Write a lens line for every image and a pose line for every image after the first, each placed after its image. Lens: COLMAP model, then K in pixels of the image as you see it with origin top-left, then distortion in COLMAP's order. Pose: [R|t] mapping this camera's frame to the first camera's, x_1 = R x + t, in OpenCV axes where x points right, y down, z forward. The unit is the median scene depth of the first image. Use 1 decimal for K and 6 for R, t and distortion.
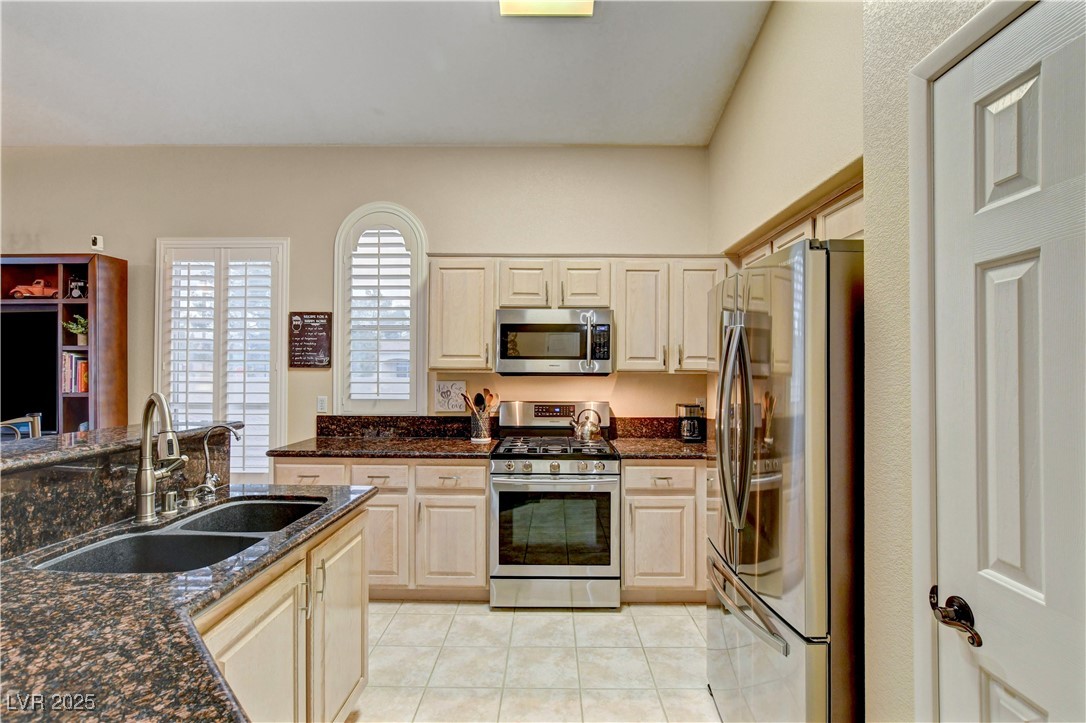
lens RADIAL K [[509.3, 0, 552.5], [0, 509.3, 364.2], [0, 0, 1]] dist [-0.022978, 0.000662]
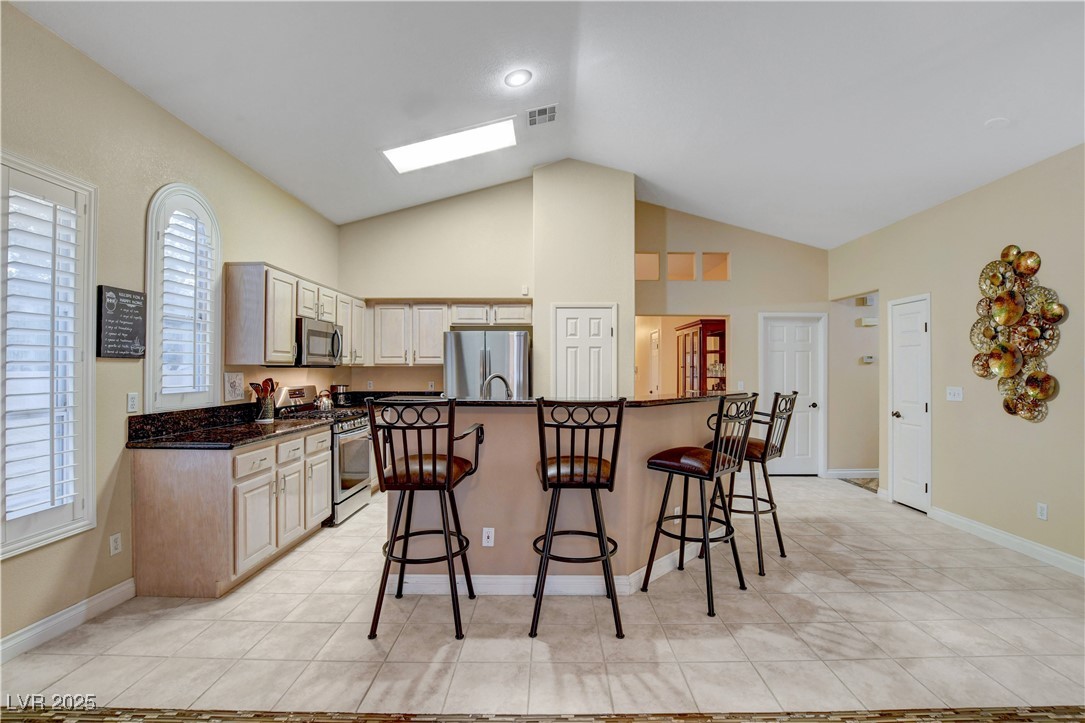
lens RADIAL K [[480.4, 0, 549.5], [0, 480.4, 364.1], [0, 0, 1]] dist [-0.030896, 0.004188]
pose [[0.002050, 0.006654, 0.999976, -1.334888], [-0.016247, 0.999846, -0.006620, 0.011346], [-0.999866, -0.016233, 0.002158, 0.341886]]
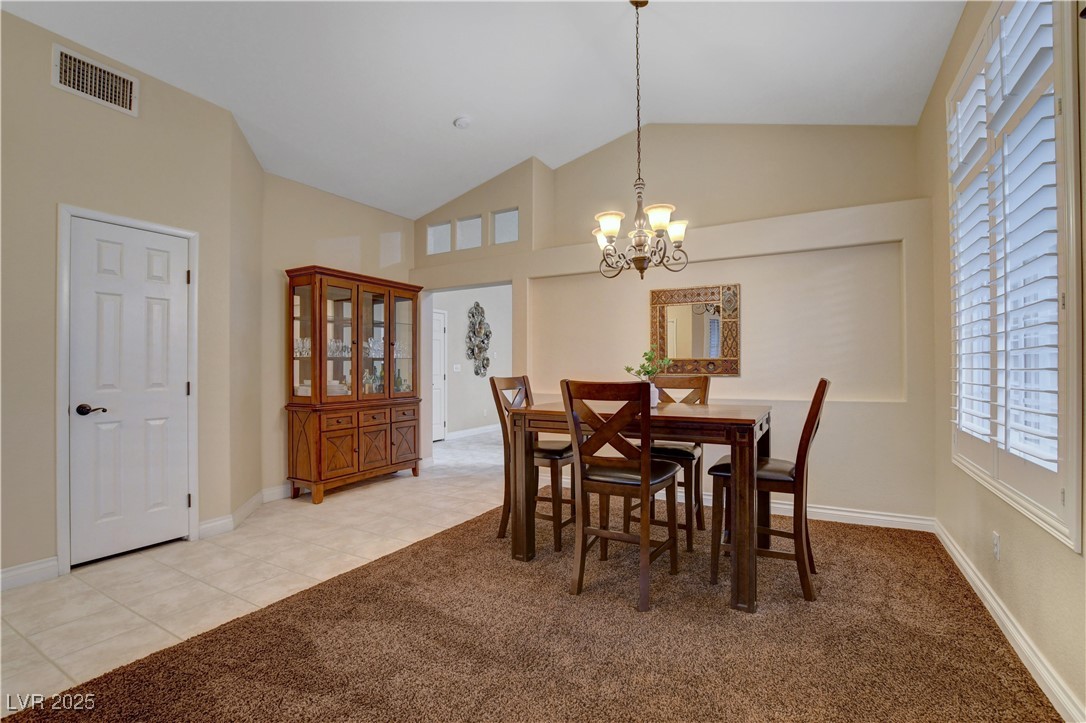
lens RADIAL K [[480.8, 0, 550.0], [0, 480.8, 364.1], [0, 0, 1]] dist [-0.030896, 0.004188]
pose [[-0.494266, -0.005915, -0.869291, 1.745759], [0.014323, 0.999786, -0.014947, 0.084563], [0.869193, -0.019839, -0.494075, 0.863978]]
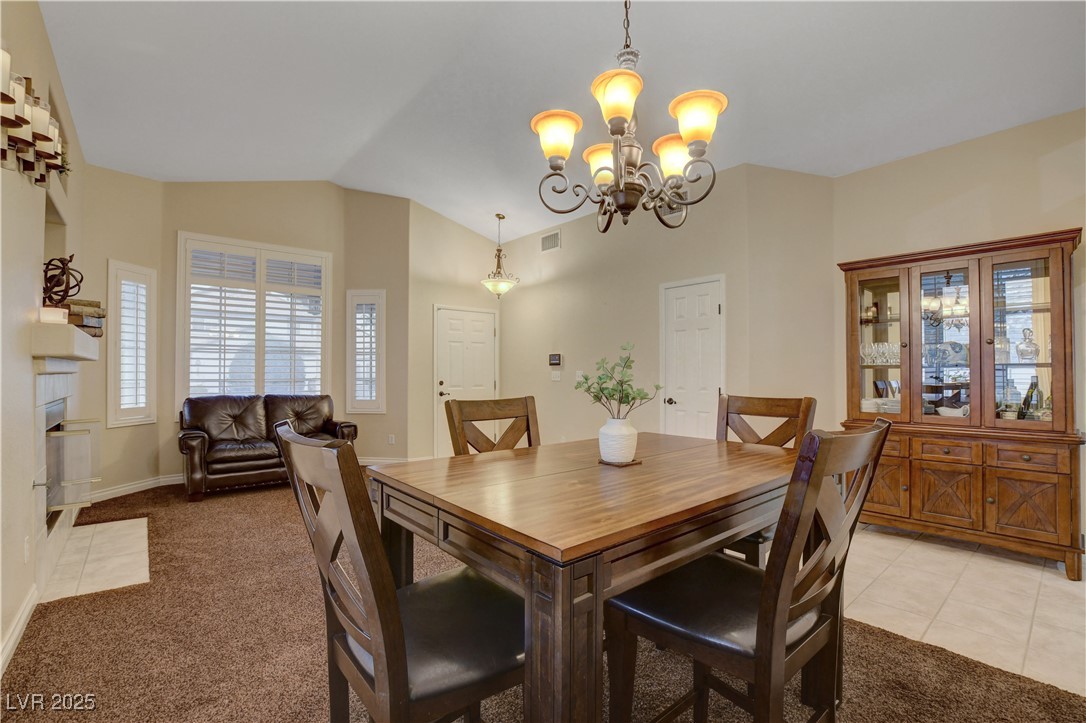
lens RADIAL K [[480.8, 0, 550.0], [0, 480.8, 364.1], [0, 0, 1]] dist [-0.030896, 0.004188]
pose [[-0.651659, 0.010108, 0.758445, 0.590361], [-0.010163, 0.999705, -0.022055, 0.065209], [-0.758444, -0.022080, -0.651364, 0.951566]]
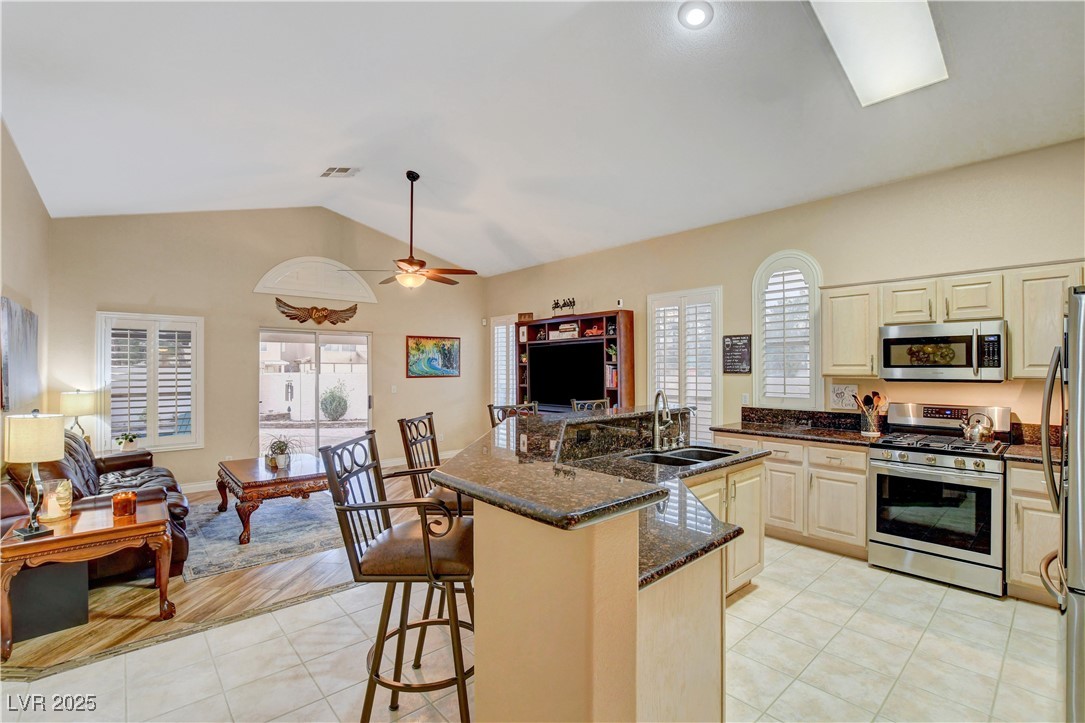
lens RADIAL K [[485.2, 0, 552.3], [0, 485.2, 364.5], [0, 0, 1]] dist [-0.035917, 0.004230]
pose [[0.669337, -0.010089, -0.742890, 0.208555], [0.012675, 0.999917, -0.002160, -0.024130], [0.742851, -0.007971, 0.669410, -0.339237]]
